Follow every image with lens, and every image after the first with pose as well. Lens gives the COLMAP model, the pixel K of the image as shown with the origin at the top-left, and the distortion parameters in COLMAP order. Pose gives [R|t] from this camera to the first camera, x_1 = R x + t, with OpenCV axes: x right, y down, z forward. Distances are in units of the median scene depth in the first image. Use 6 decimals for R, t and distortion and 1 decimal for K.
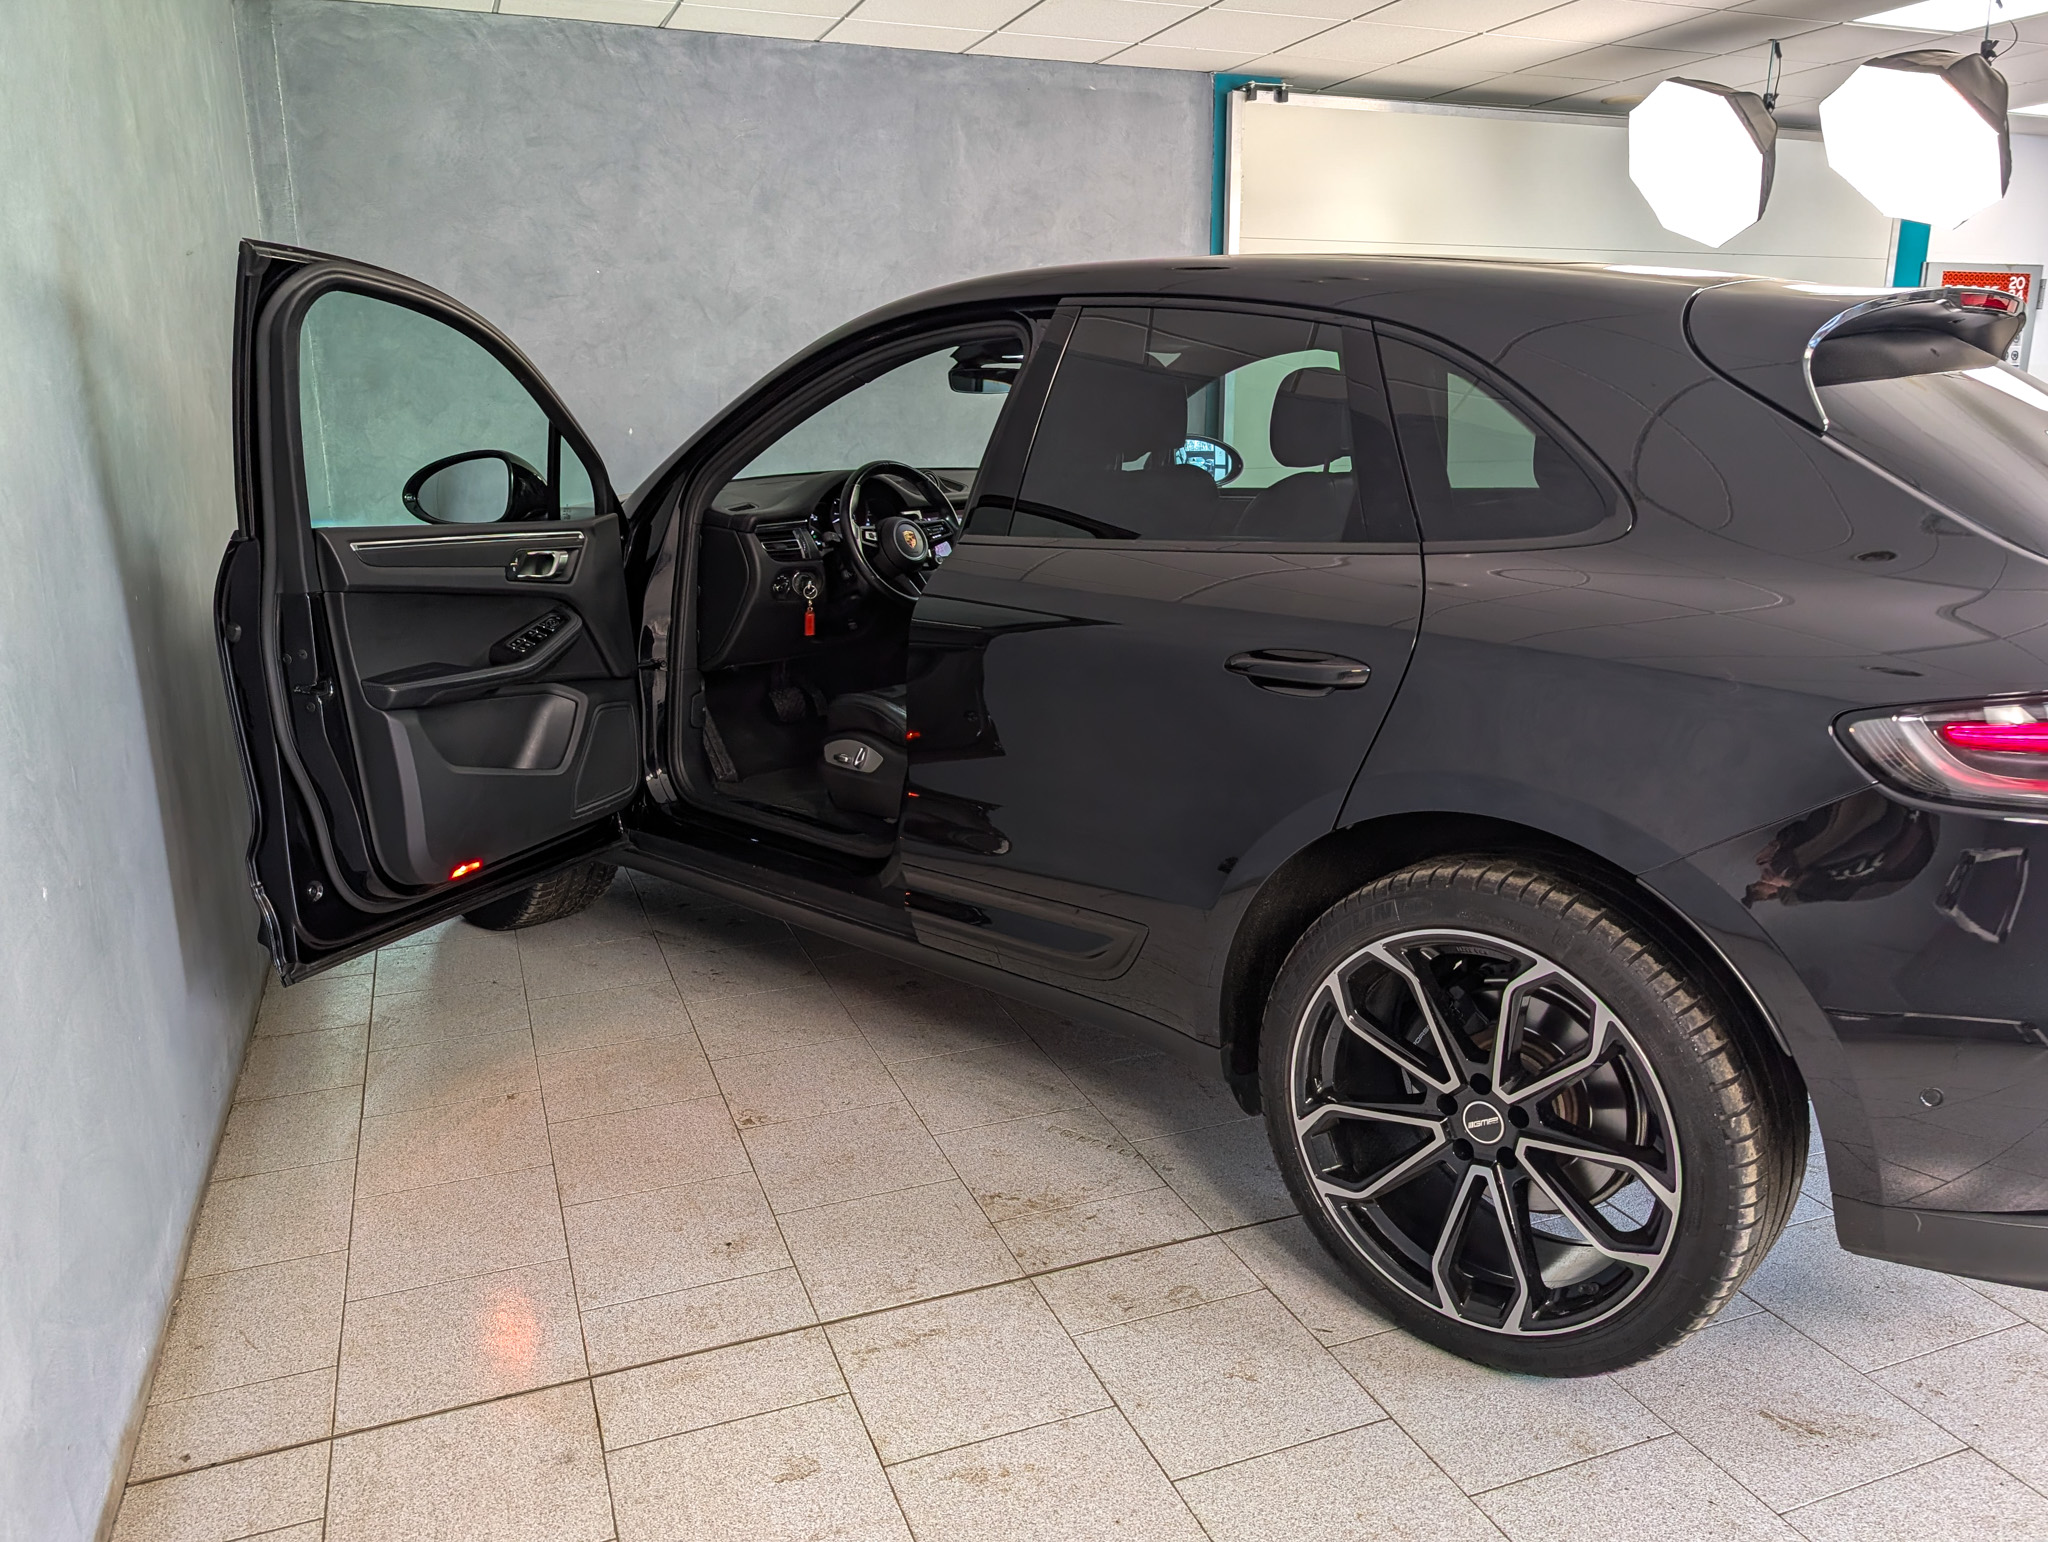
lens RADIAL K [[1432.5, 0, 1024.0], [0, 1432.5, 771.0], [0, 0, 1]] dist [0.027381, -0.000288]
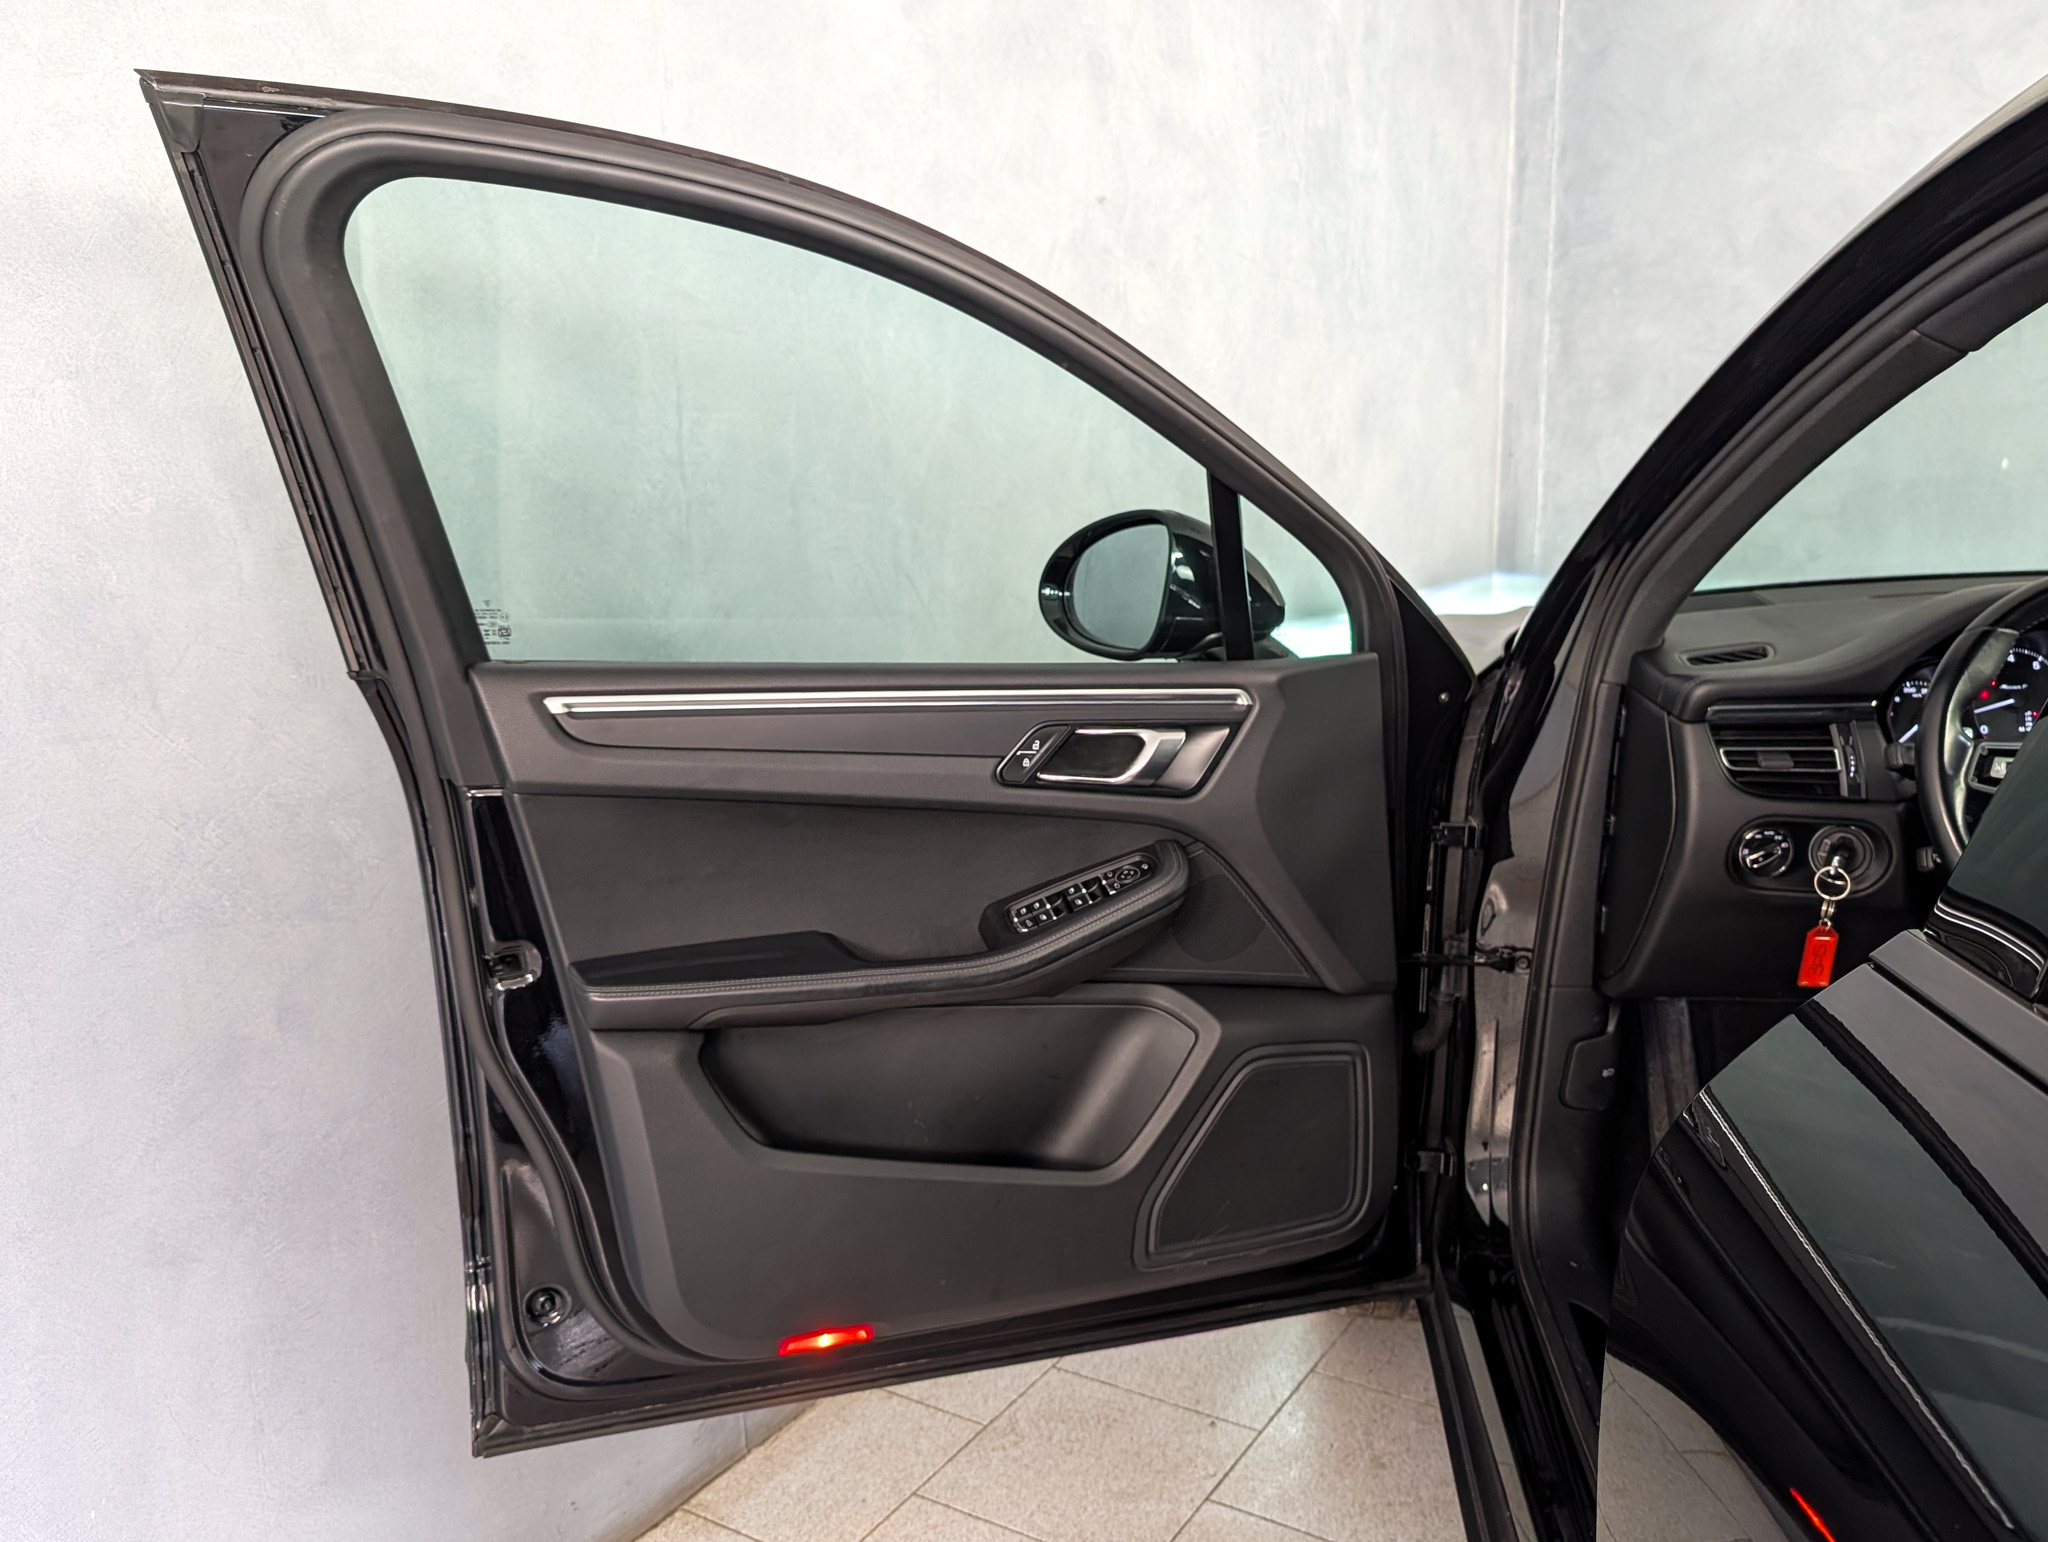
lens RADIAL K [[1631.9, 0, 1167.8], [0, 1631.9, 759.9], [0, 0, 1]] dist [0.005778, 0.000088]
pose [[0.640890, 0.157572, -0.751286, 0.065841], [-0.188790, 0.980999, 0.044703, -0.145373], [0.744055, 0.113186, 0.658461, 0.570258]]
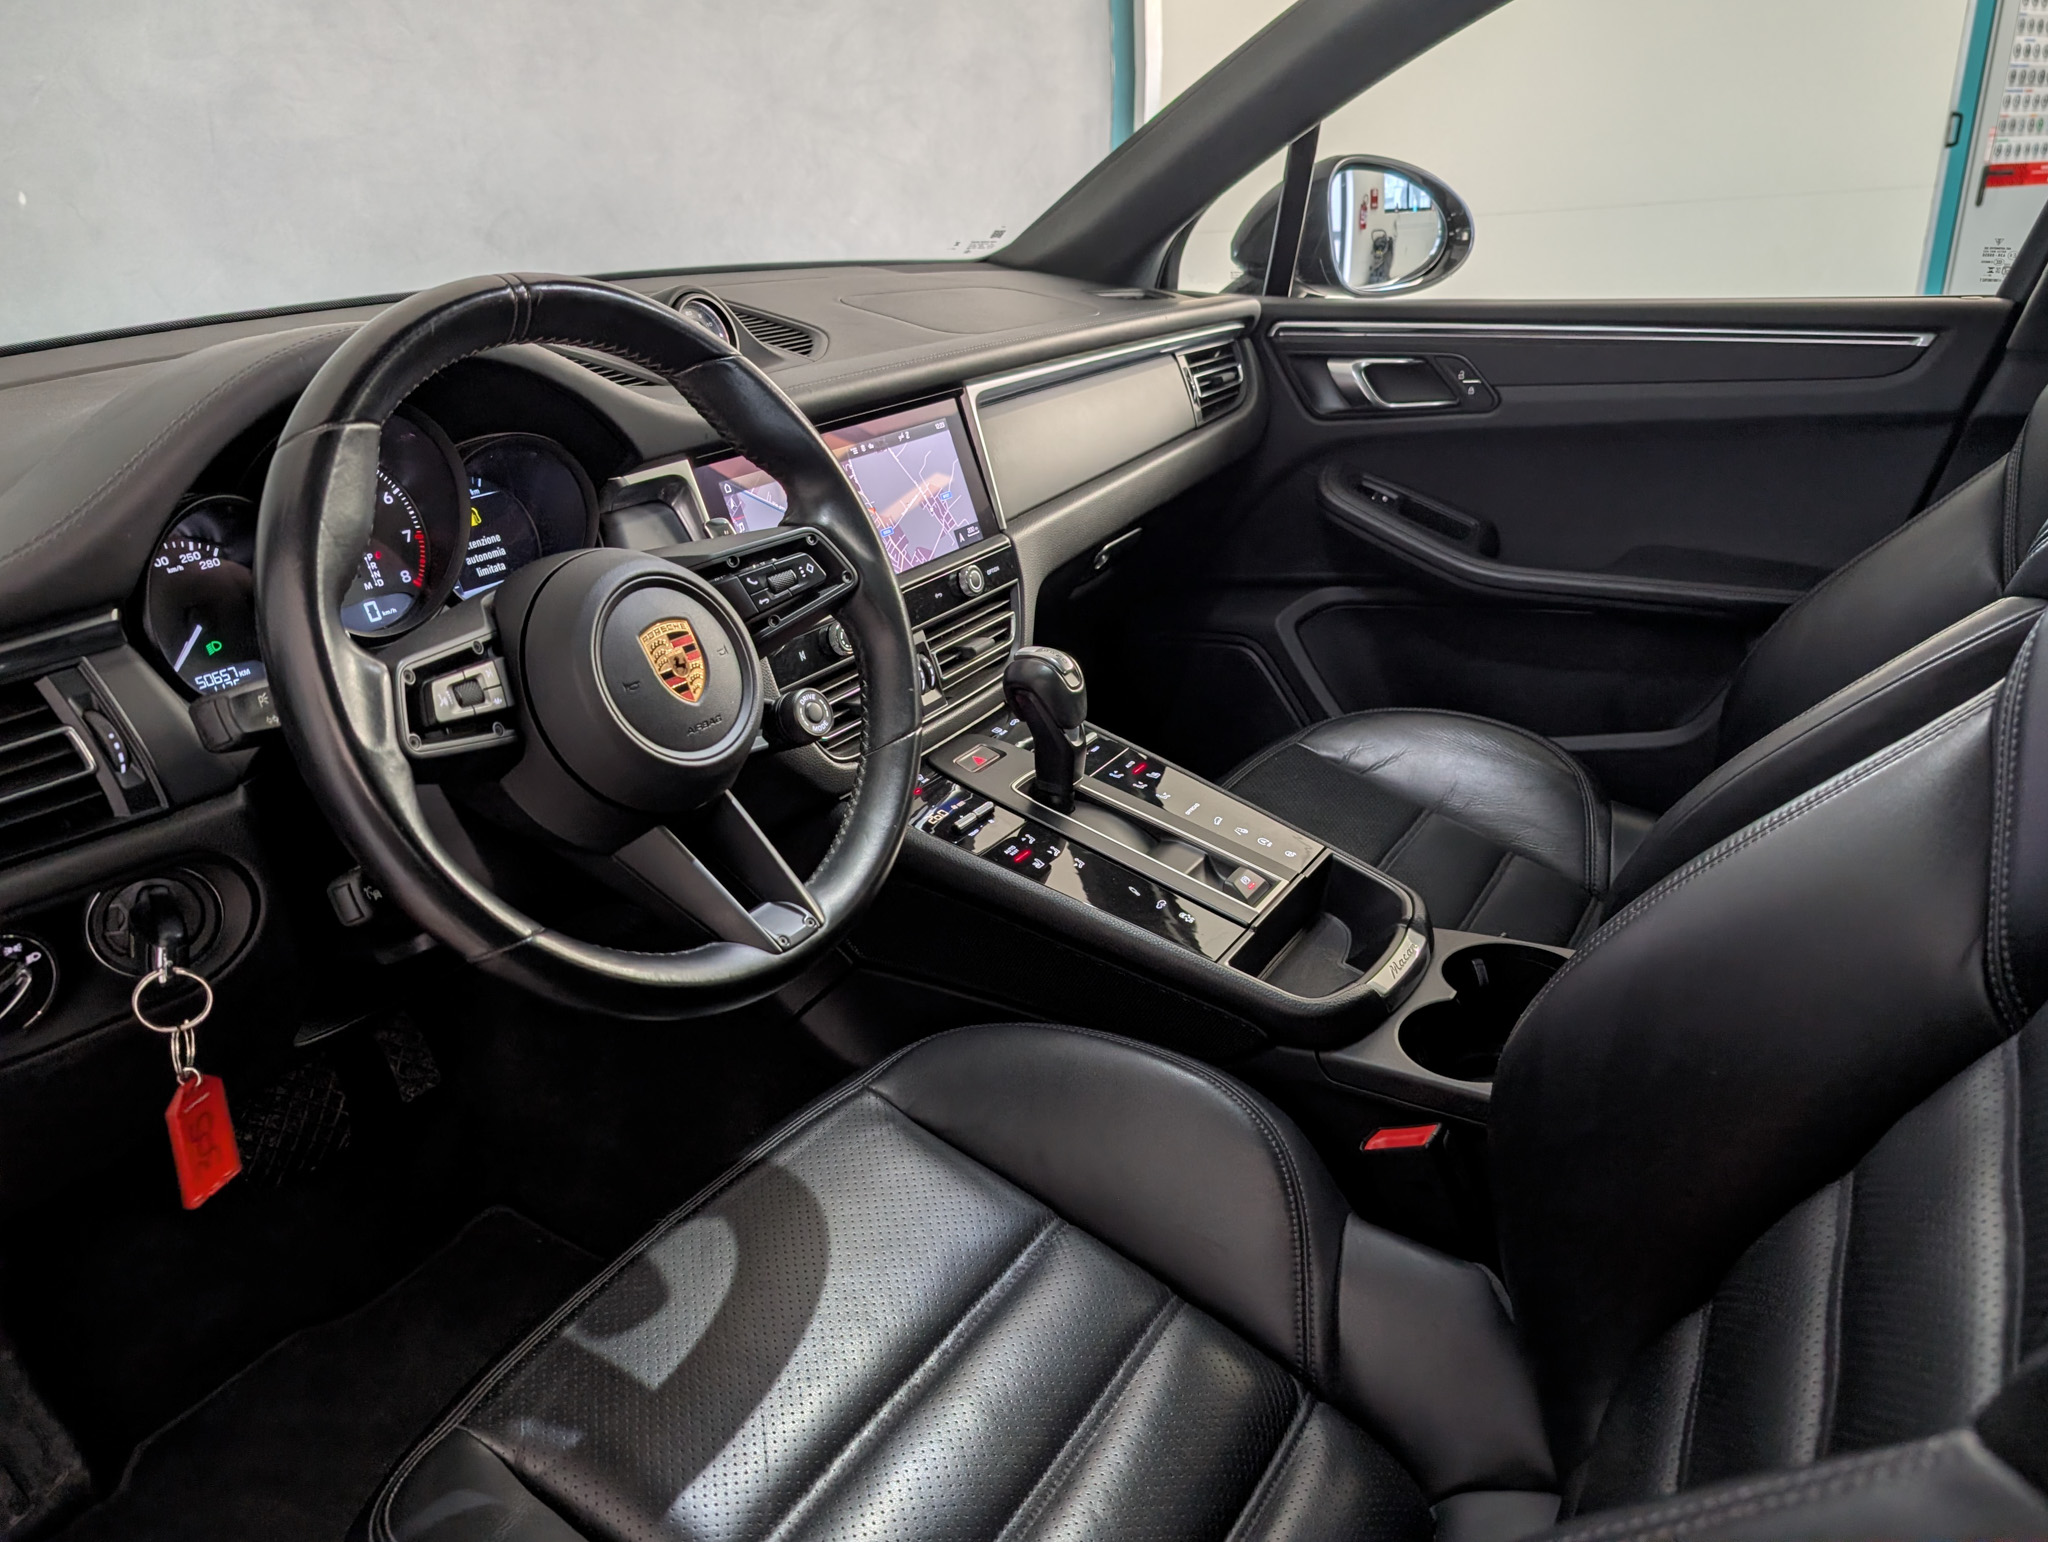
lens RADIAL K [[1490.3, 0, 1012.7], [0, 1490.3, 778.2], [0, 0, 1]] dist [0.056565, -0.070729]
pose [[0.985437, -0.090126, 0.144192, -0.065092], [0.068477, 0.986519, 0.148633, -0.178075], [-0.155644, -0.136595, 0.978323, 0.795378]]
